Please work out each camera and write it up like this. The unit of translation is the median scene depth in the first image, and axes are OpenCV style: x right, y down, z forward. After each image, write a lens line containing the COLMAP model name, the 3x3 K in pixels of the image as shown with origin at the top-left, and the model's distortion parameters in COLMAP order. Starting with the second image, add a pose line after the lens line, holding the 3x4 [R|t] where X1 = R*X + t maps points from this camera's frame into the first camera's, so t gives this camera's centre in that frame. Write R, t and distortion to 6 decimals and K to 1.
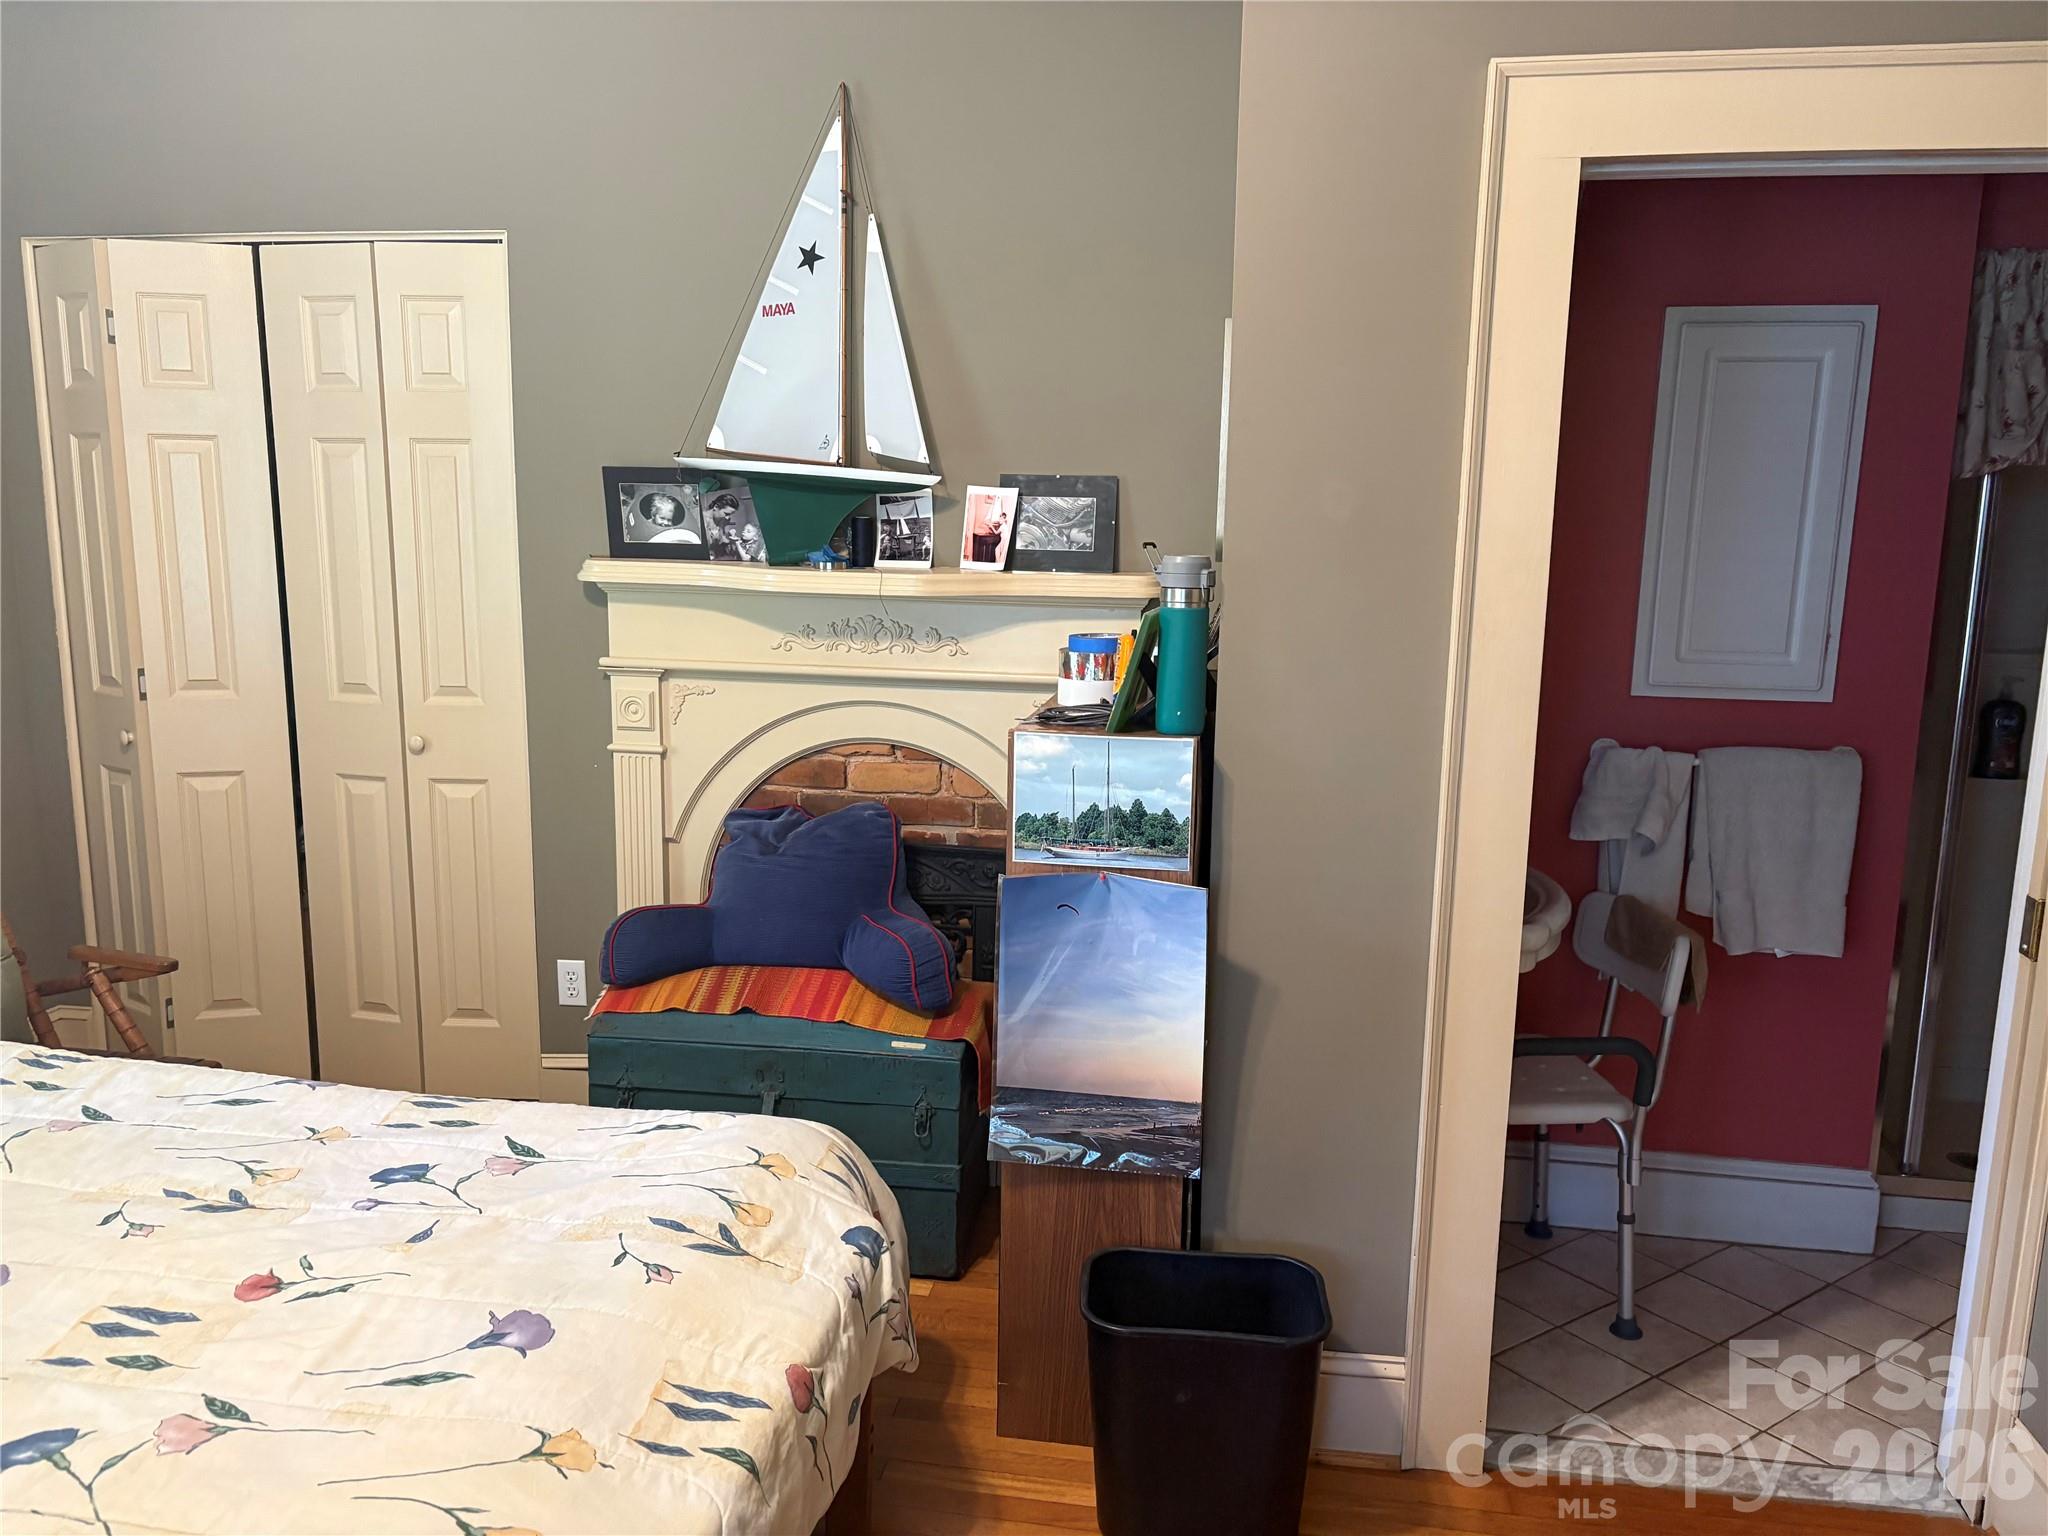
lens RADIAL K [[1554.3, 0, 1024.0], [0, 1554.3, 768.0], [0, 0, 1]] dist [0.060009, -0.001357]
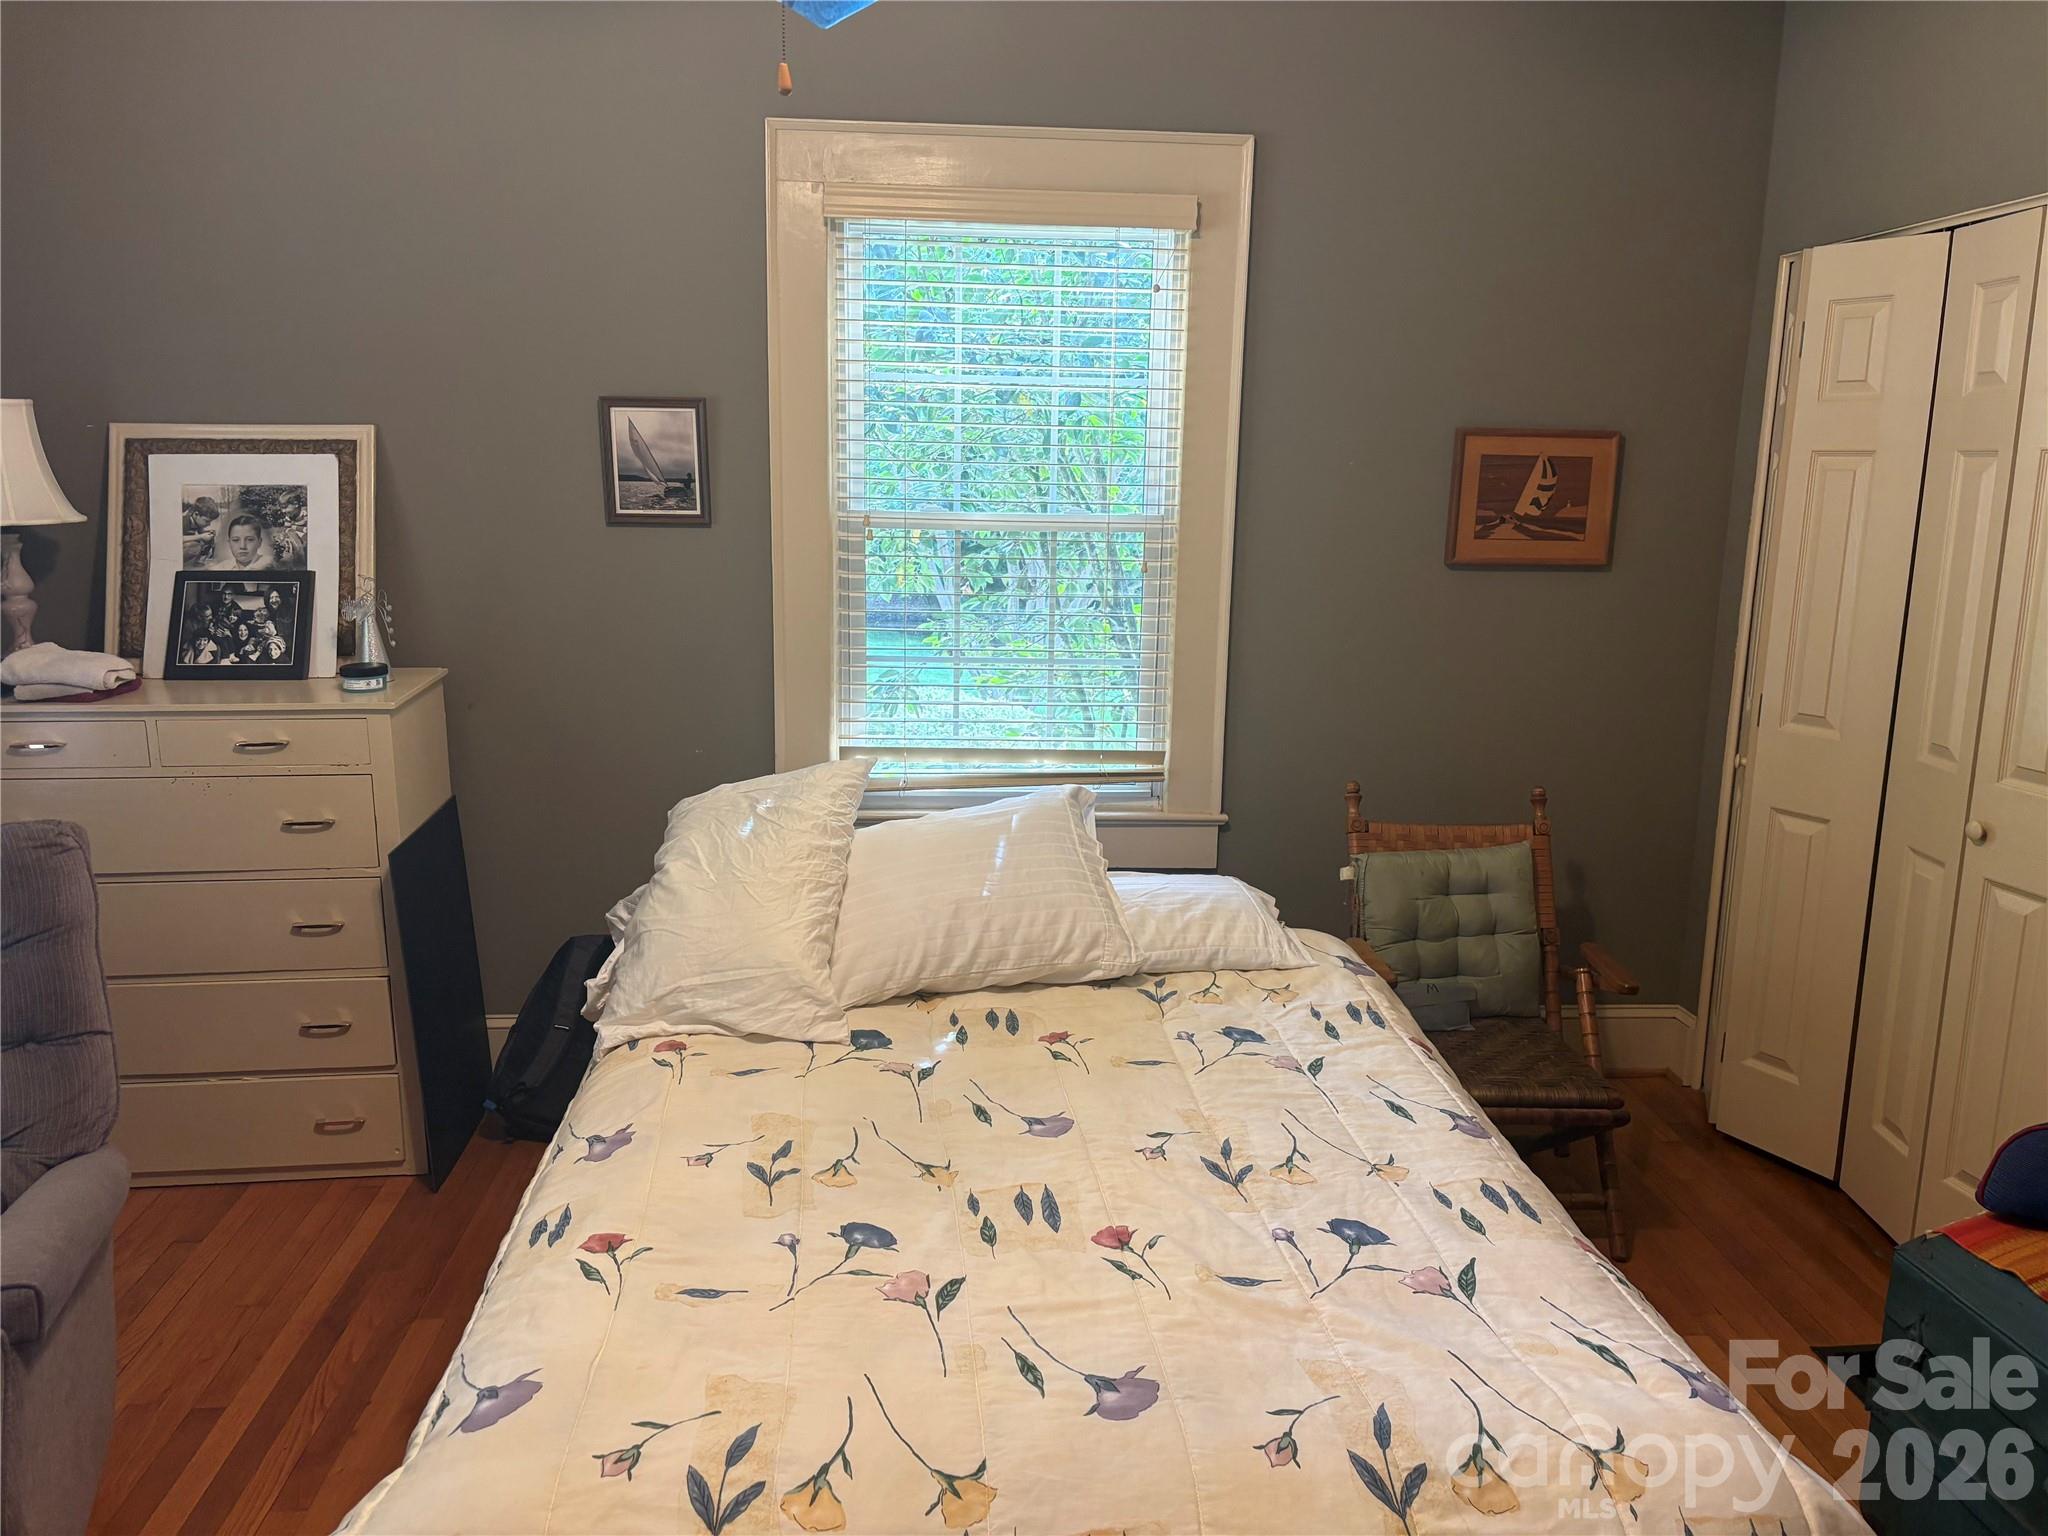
lens RADIAL K [[1580.4, 0, 1024.0], [0, 1580.4, 768.0], [0, 0, 1]] dist [-0.001401, 0.001603]
pose [[0.235362, 0.182584, -0.954603, 0.374057], [-0.187230, 0.972316, 0.139810, -0.098753], [0.953703, 0.145824, 0.263032, 0.467673]]
